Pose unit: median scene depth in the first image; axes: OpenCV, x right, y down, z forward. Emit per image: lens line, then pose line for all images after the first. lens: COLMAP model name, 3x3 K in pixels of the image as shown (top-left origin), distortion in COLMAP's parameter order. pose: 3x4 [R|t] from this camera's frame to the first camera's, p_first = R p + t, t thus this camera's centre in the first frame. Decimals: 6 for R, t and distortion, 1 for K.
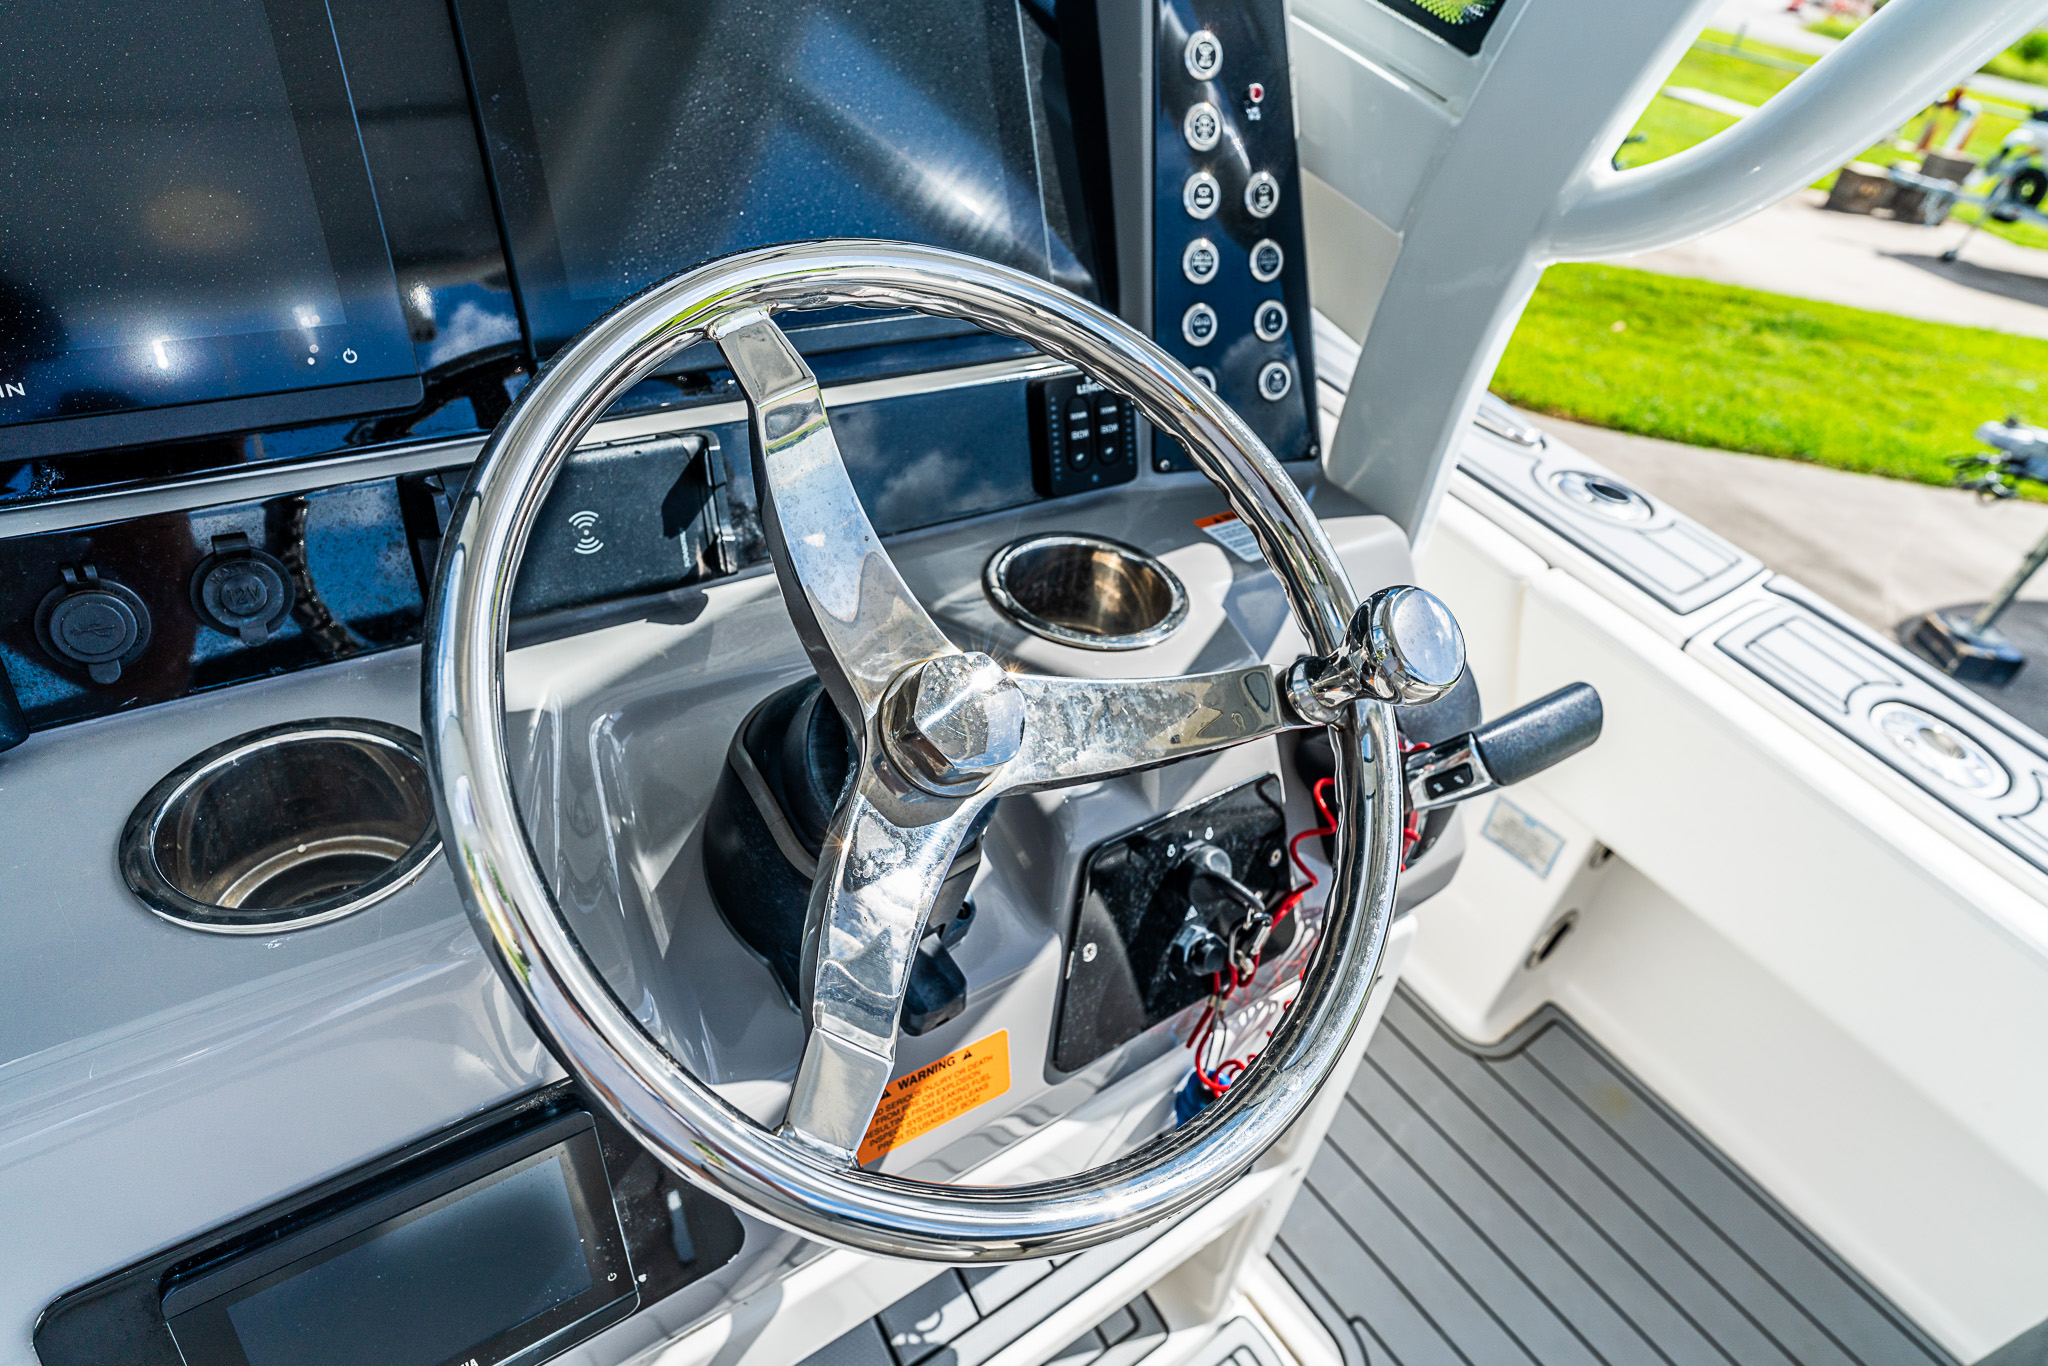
lens RADIAL K [[1161.3, 0, 1012.1], [0, 1161.3, 690.5], [0, 0, 1]] dist [-0.061297, 0.029241]
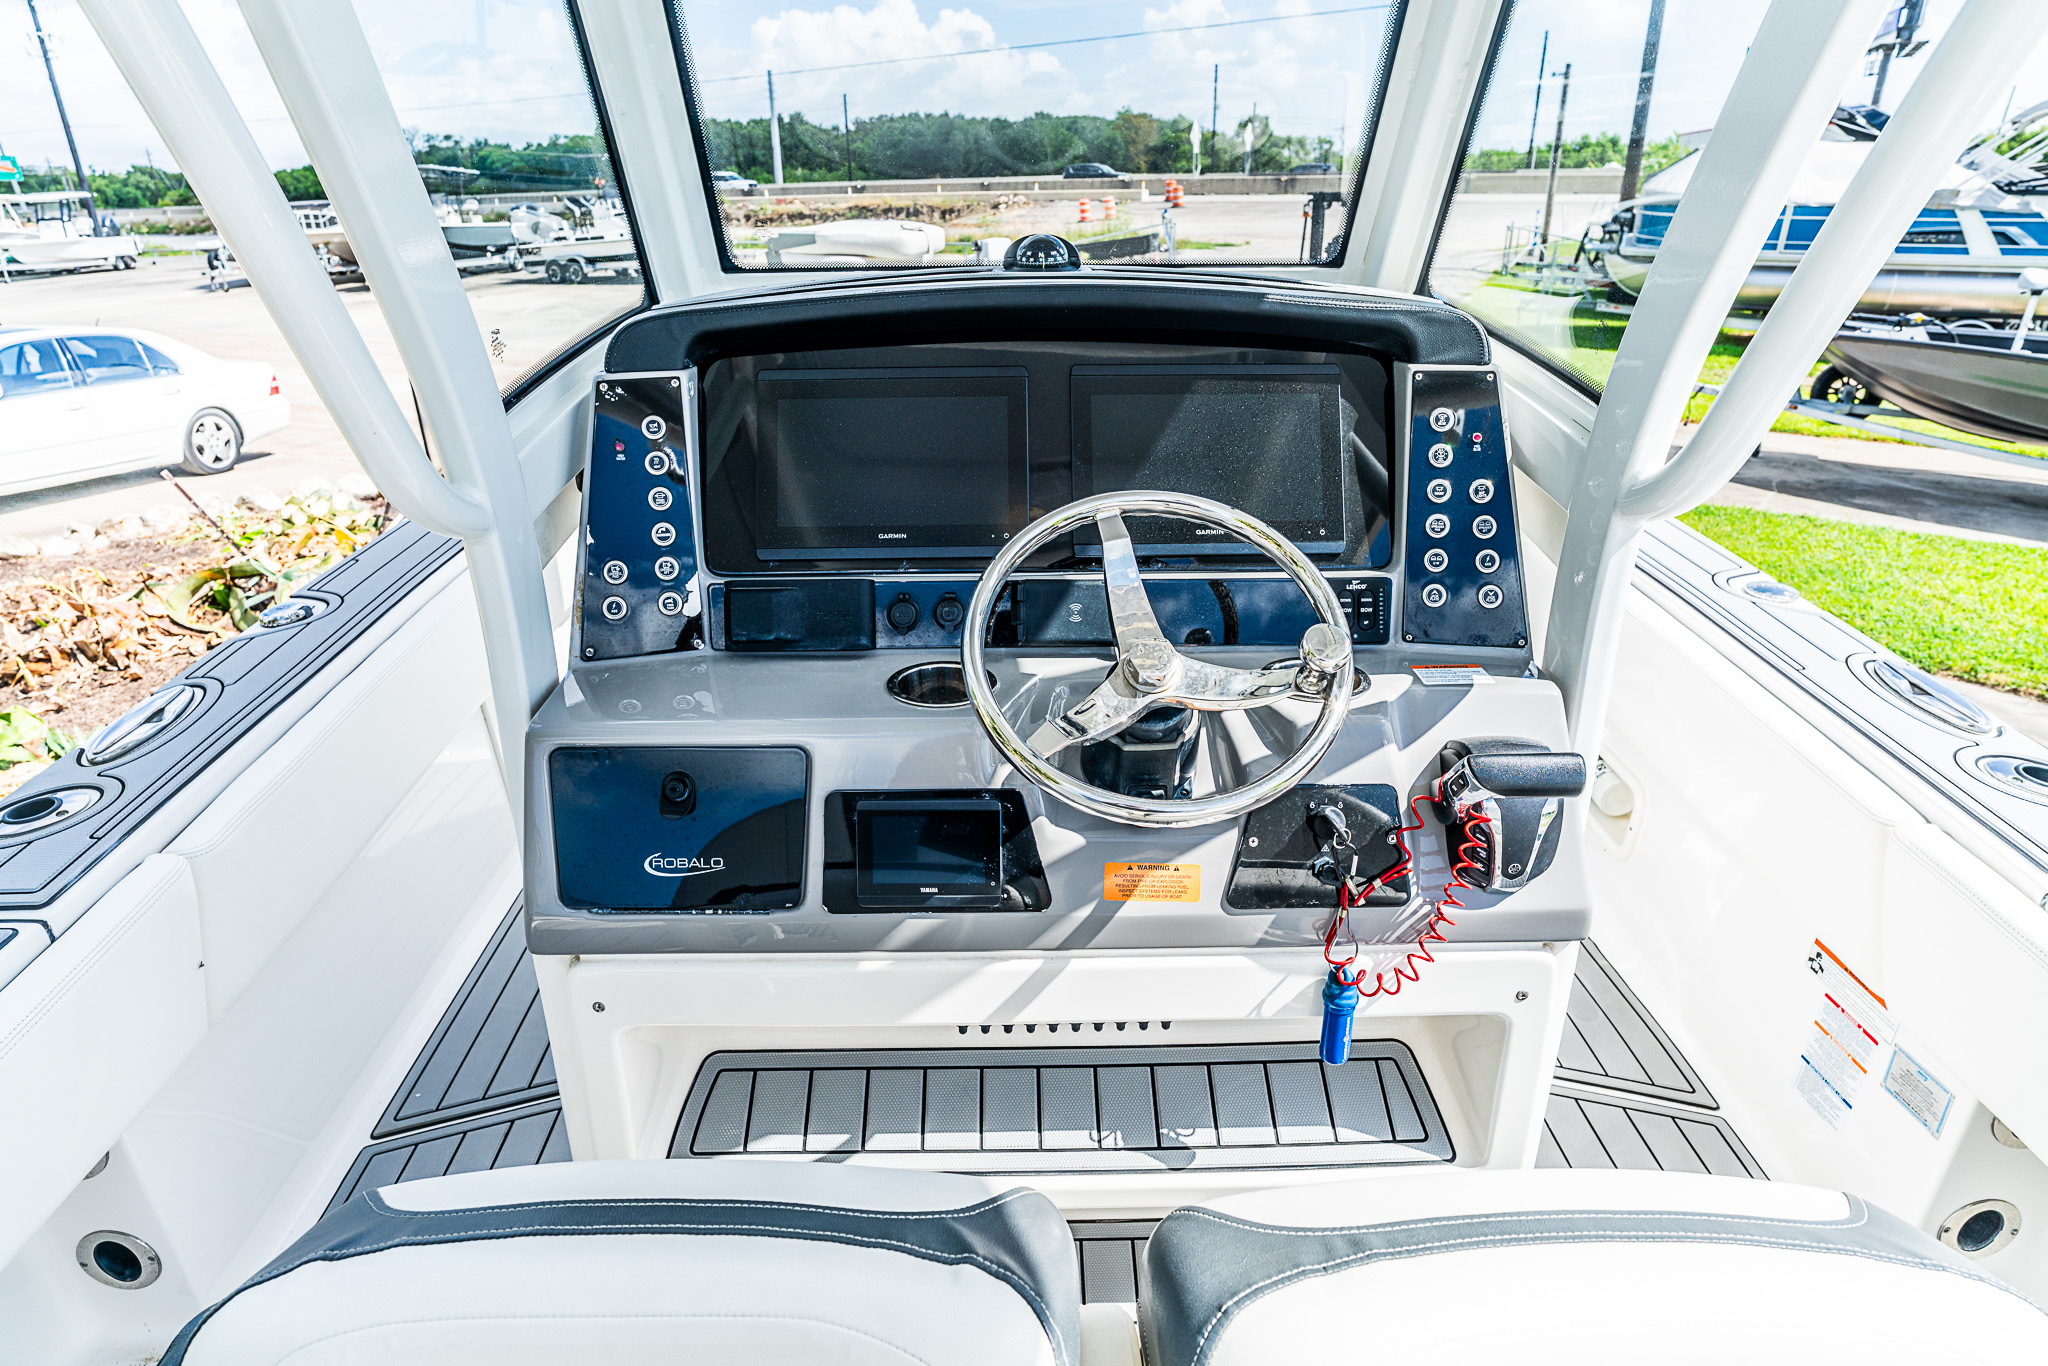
lens RADIAL K [[1147.4, 0, 1014.6], [0, 1147.4, 688.2], [0, 0, 1]] dist [-0.064914, 0.032100]
pose [[0.804369, 0.095829, -0.586351, 0.358626], [-0.254789, 0.947188, -0.194723, 0.194201], [0.536725, 0.306025, 0.786305, -0.341129]]
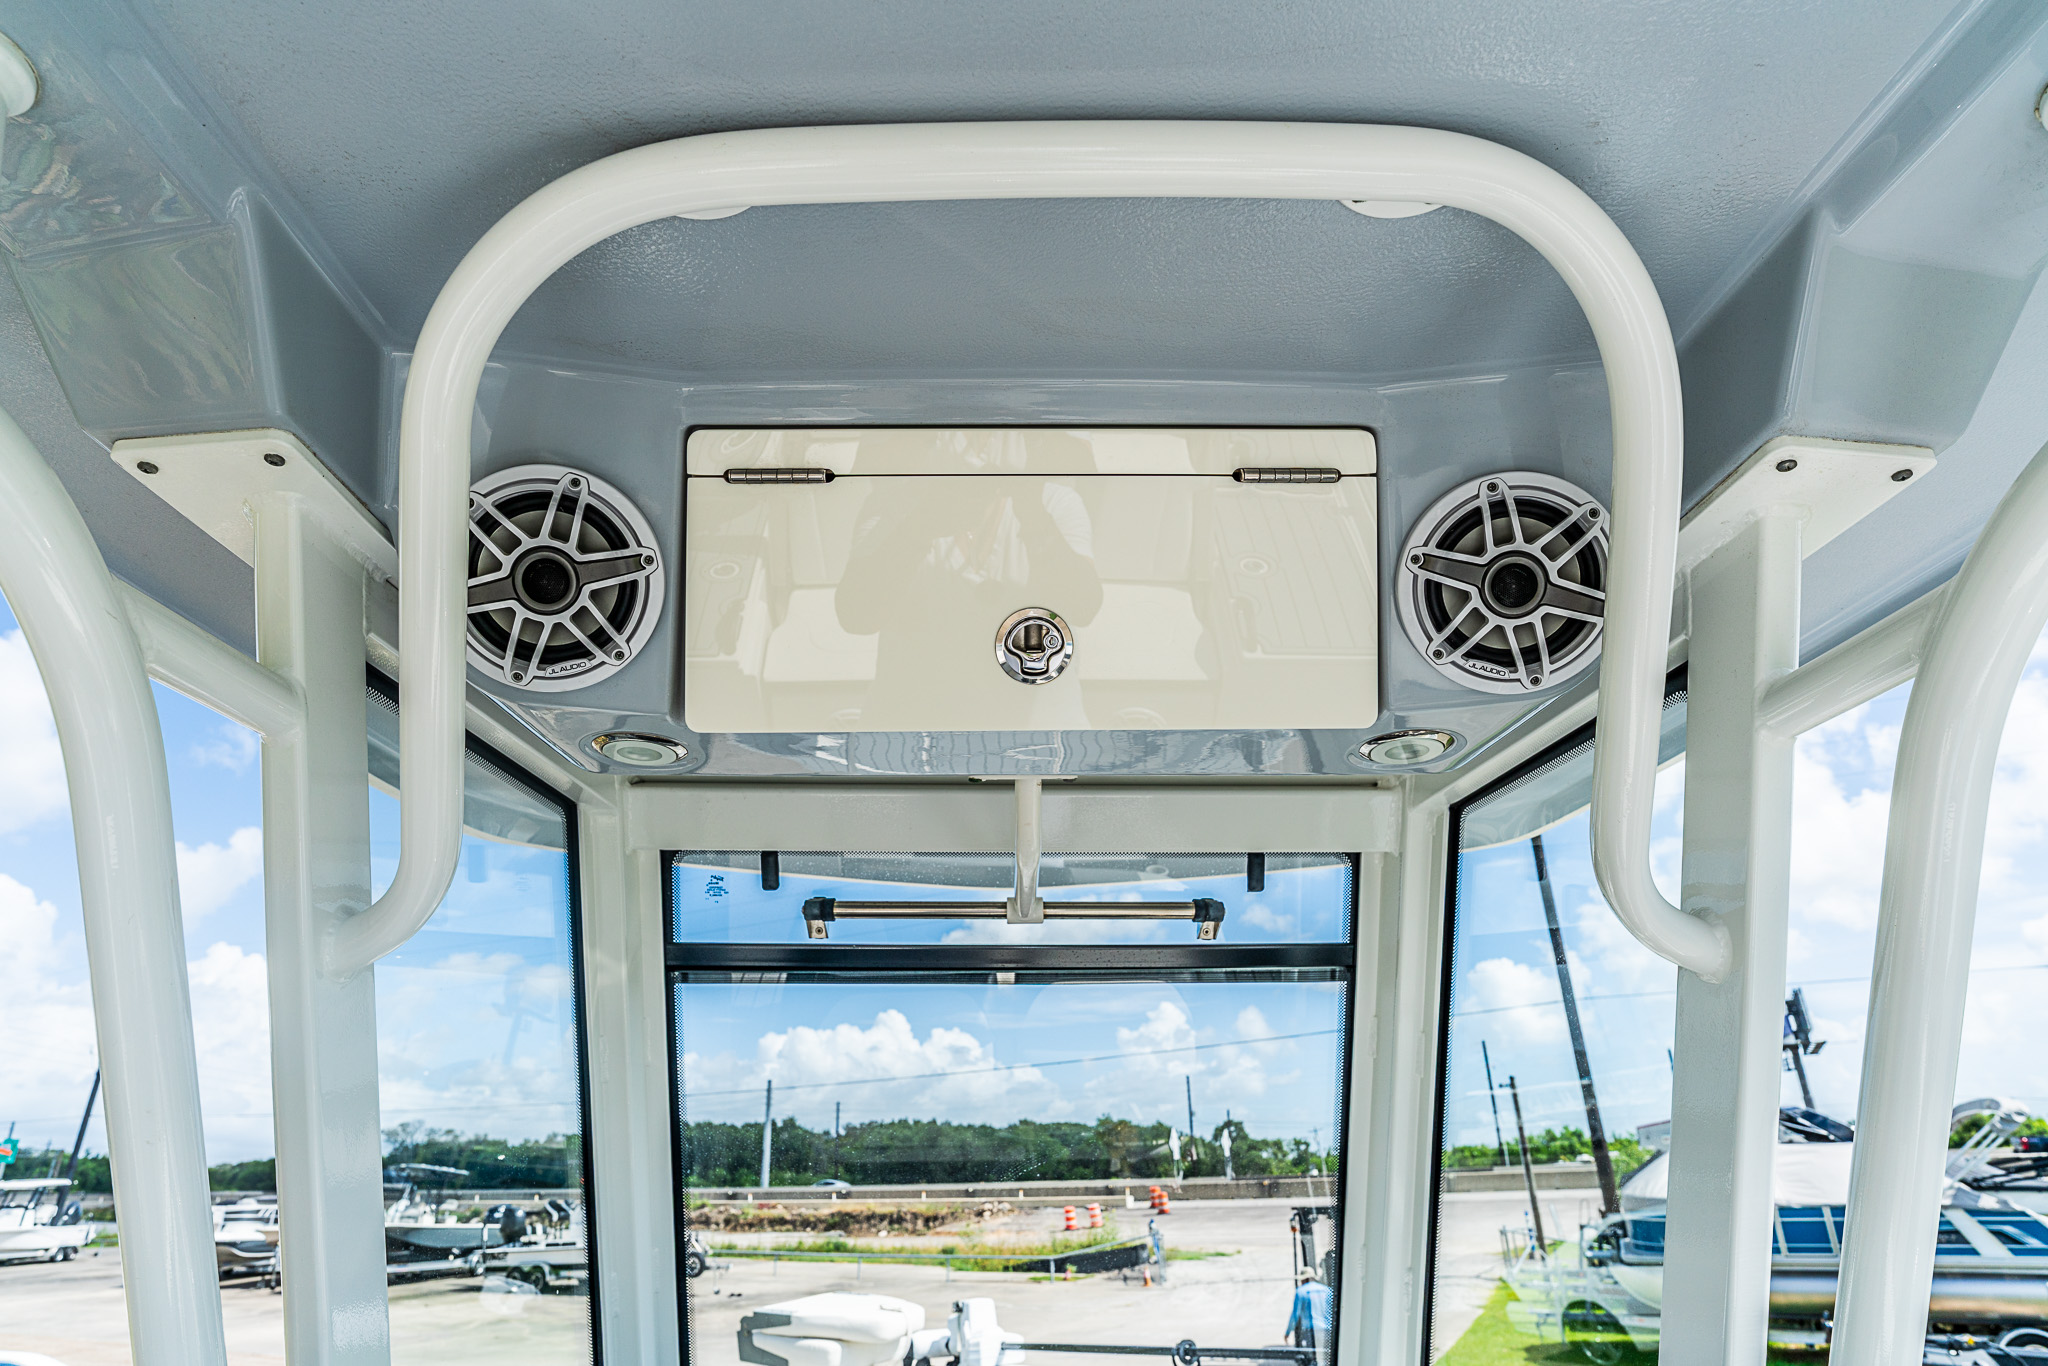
lens RADIAL K [[1148.6, 0, 1012.0], [0, 1148.6, 695.6], [0, 0, 1]] dist [-0.063757, 0.030493]
pose [[0.810043, -0.363527, -0.460085, 0.429480], [-0.248508, 0.497848, -0.830898, 0.094449], [0.531106, 0.787398, 0.312939, -0.480261]]
